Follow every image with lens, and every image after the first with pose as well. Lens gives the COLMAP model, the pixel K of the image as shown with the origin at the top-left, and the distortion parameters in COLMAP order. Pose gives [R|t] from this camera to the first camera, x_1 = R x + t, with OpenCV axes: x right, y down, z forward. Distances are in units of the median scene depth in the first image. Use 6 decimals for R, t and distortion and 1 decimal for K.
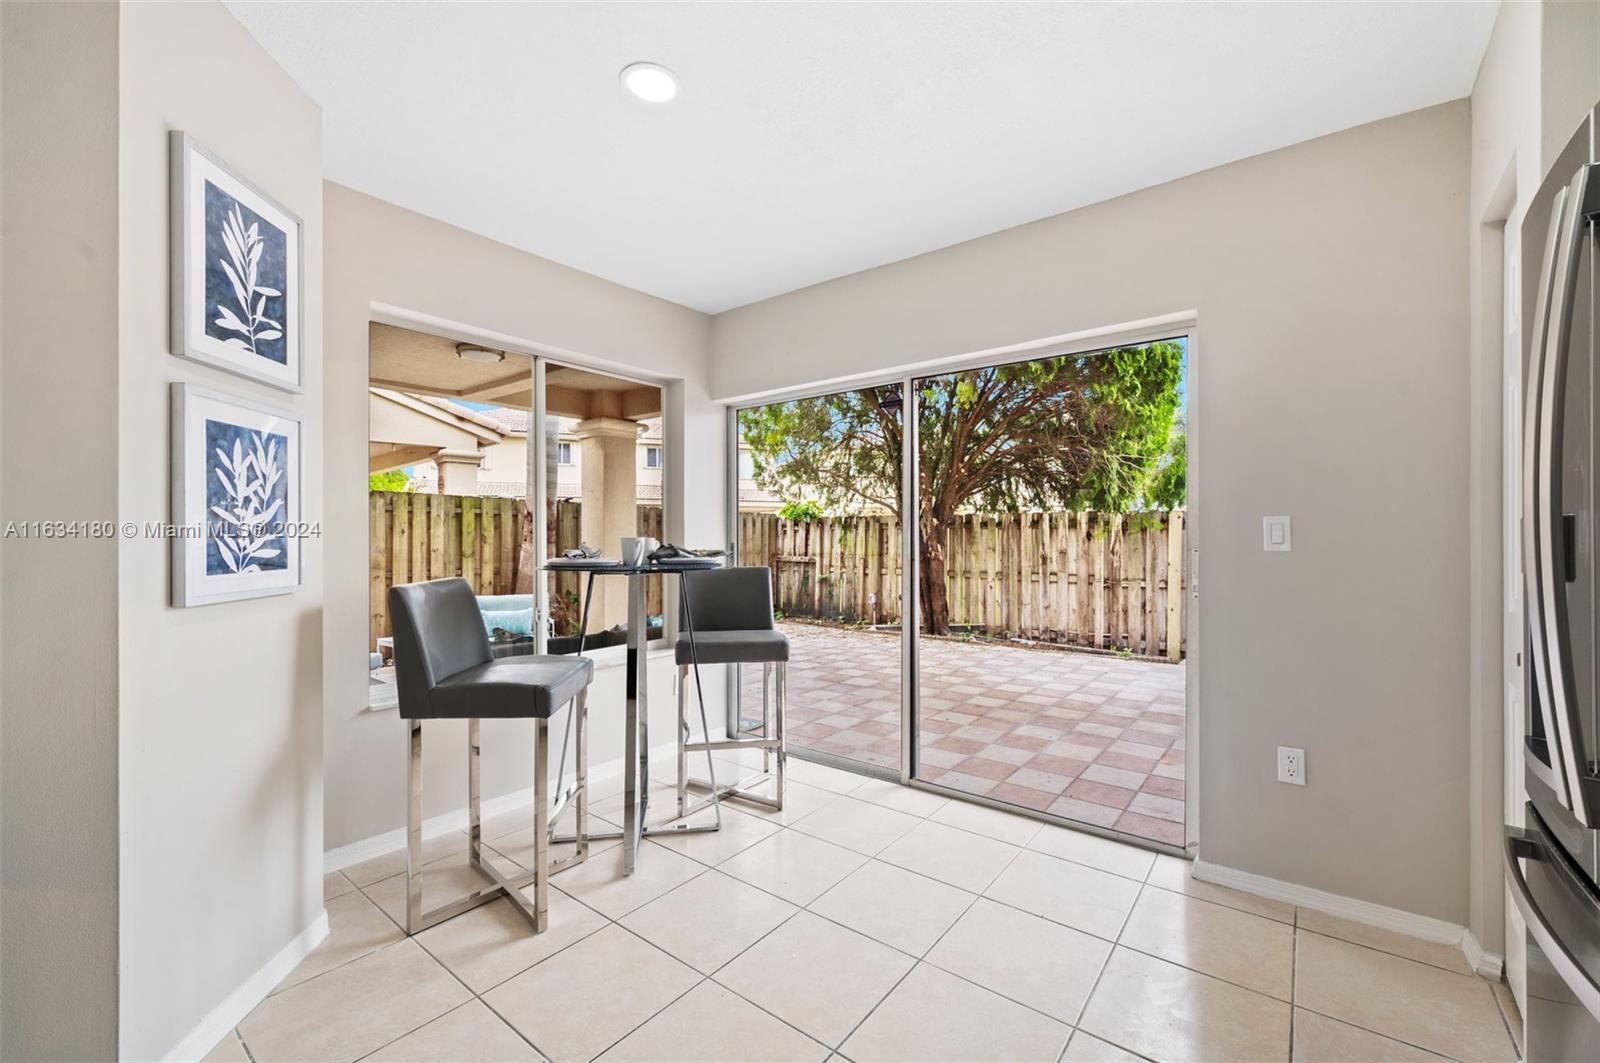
lens RADIAL K [[637.3, 0, 805.5], [0, 637.3, 545.4], [0, 0, 1]] dist [-0.001354, -0.000504]
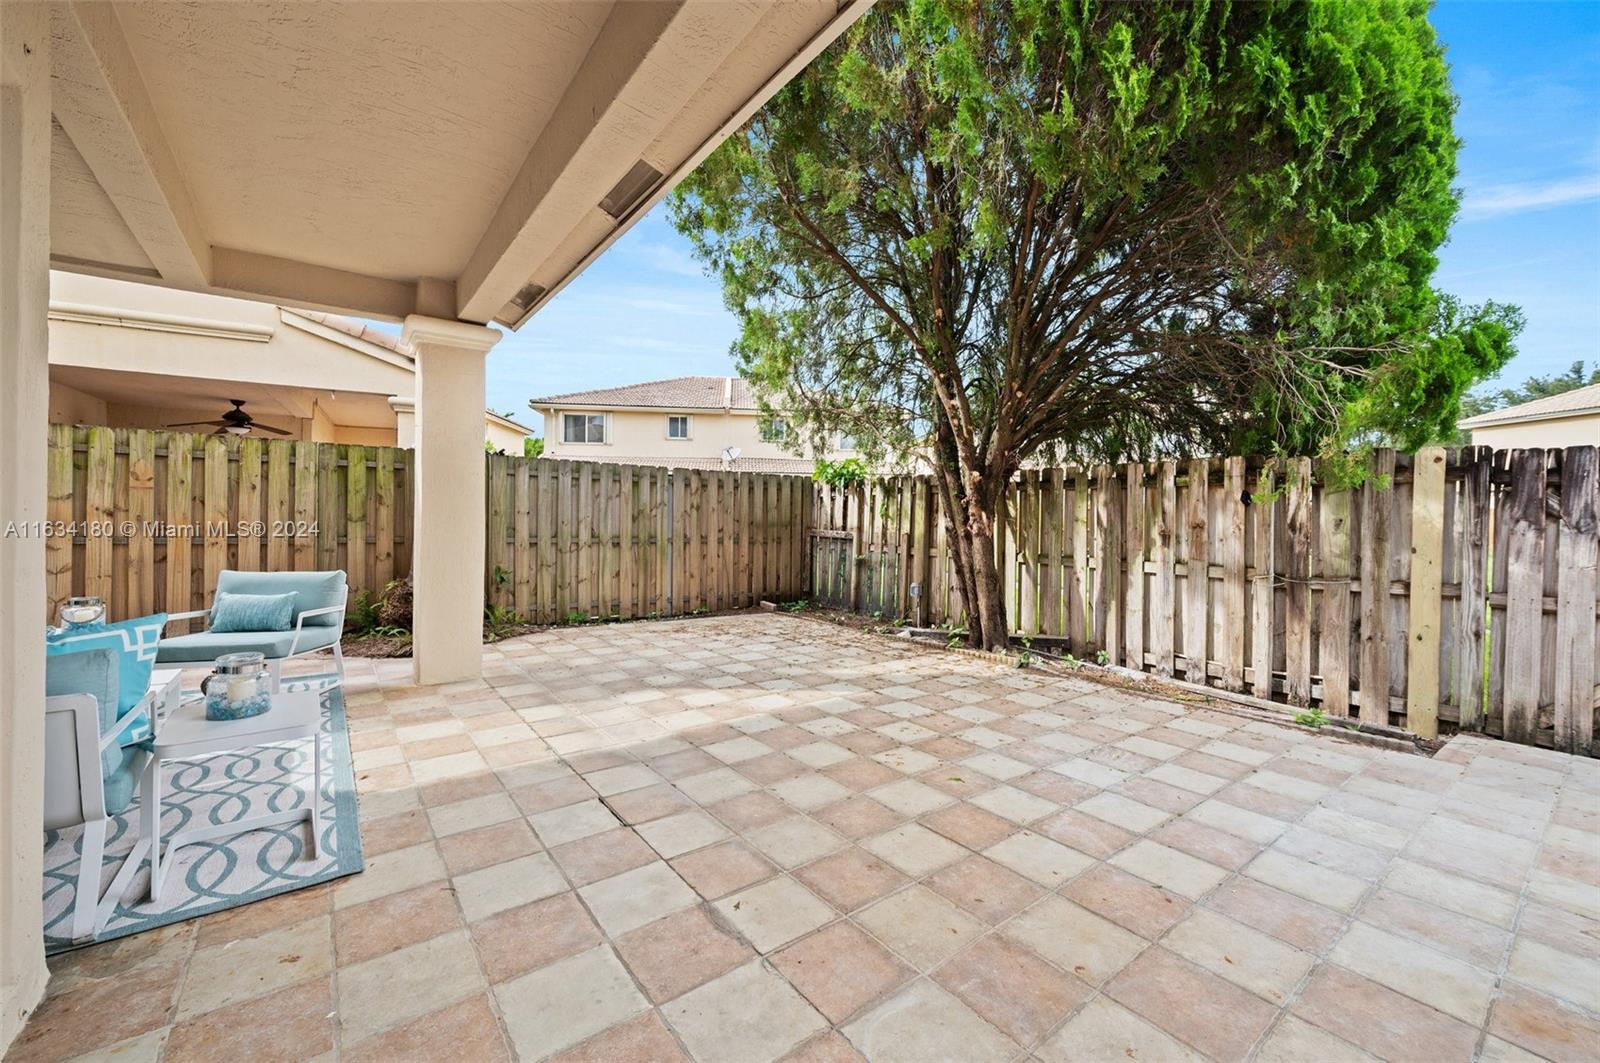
lens RADIAL K [[637.3, 0, 800.2], [0, 637.3, 525.8], [0, 0, 1]] dist [-0.001354, -0.000504]
pose [[0.969219, 0.013672, -0.245819, 0.186480], [-0.013170, 0.999906, 0.003687, 0.012427], [0.245847, -0.000336, 0.969309, 0.327469]]
